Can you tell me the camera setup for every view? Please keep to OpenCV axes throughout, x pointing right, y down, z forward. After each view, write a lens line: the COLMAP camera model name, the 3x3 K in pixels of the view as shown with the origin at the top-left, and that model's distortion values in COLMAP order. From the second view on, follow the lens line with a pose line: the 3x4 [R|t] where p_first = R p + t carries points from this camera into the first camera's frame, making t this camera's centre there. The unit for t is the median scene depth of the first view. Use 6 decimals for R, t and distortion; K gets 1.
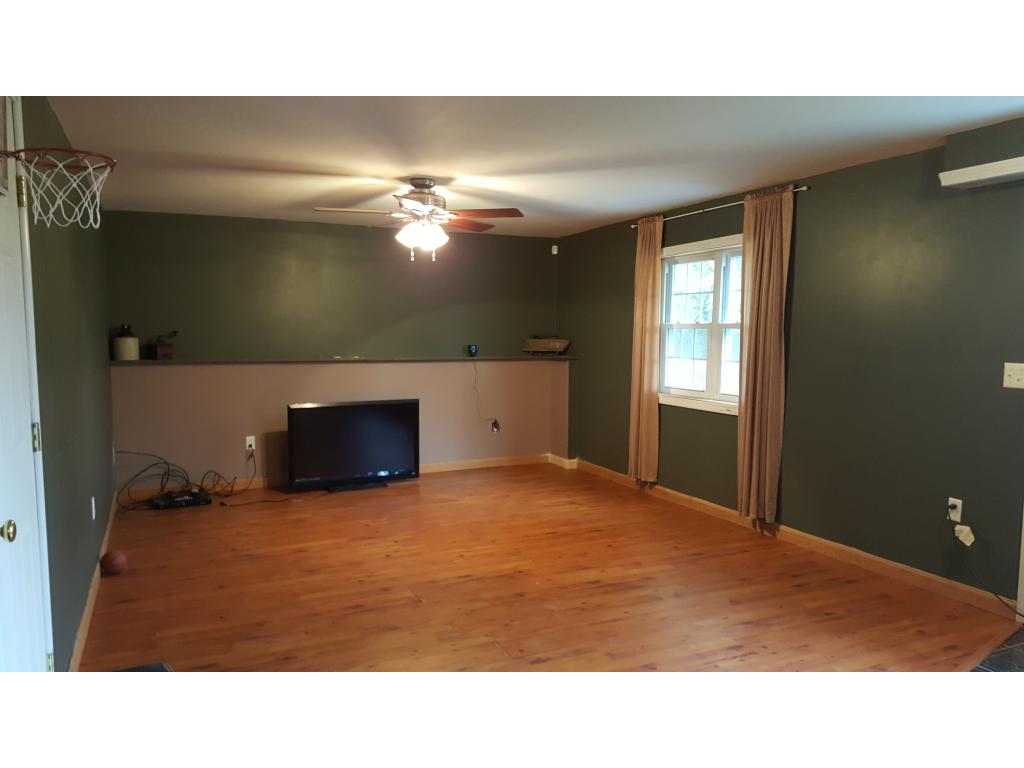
lens RADIAL K [[769.9, 0, 499.3], [0, 769.9, 401.0], [0, 0, 1]] dist [0.141997, -0.224334]
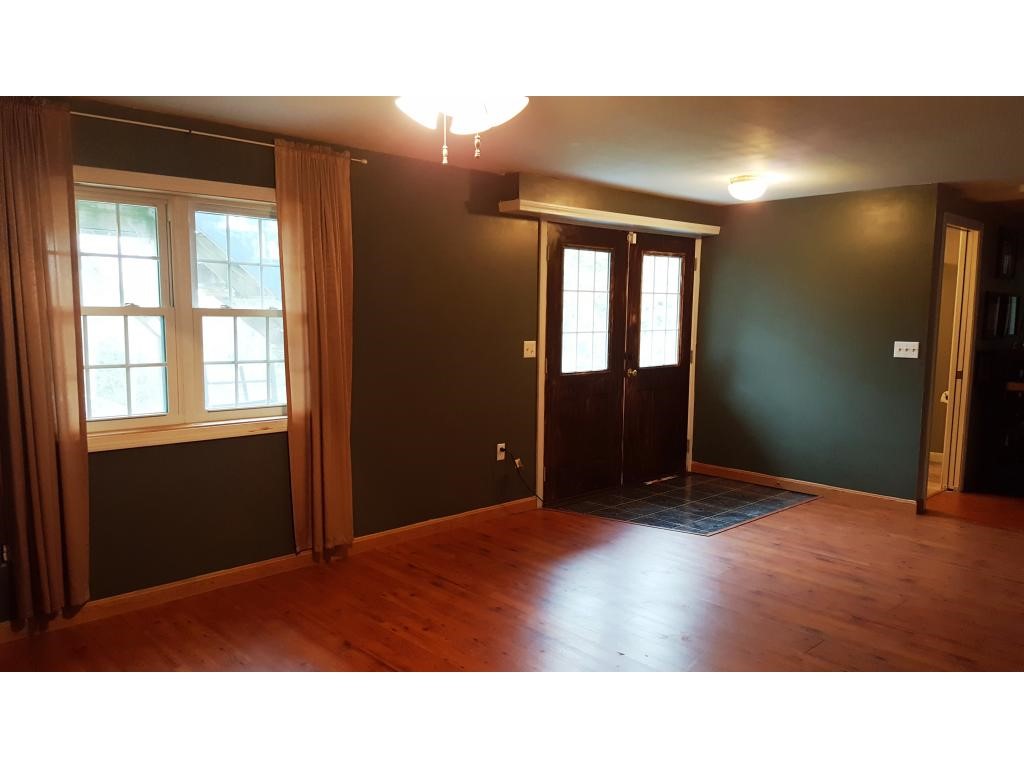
lens RADIAL K [[769.9, 0, 499.3], [0, 769.9, 401.0], [0, 0, 1]] dist [0.141997, -0.224334]
pose [[-0.356767, -0.113669, 0.927252, -0.476185], [0.078506, 0.985411, 0.151004, -0.110498], [-0.930889, 0.126668, -0.342638, 1.075946]]
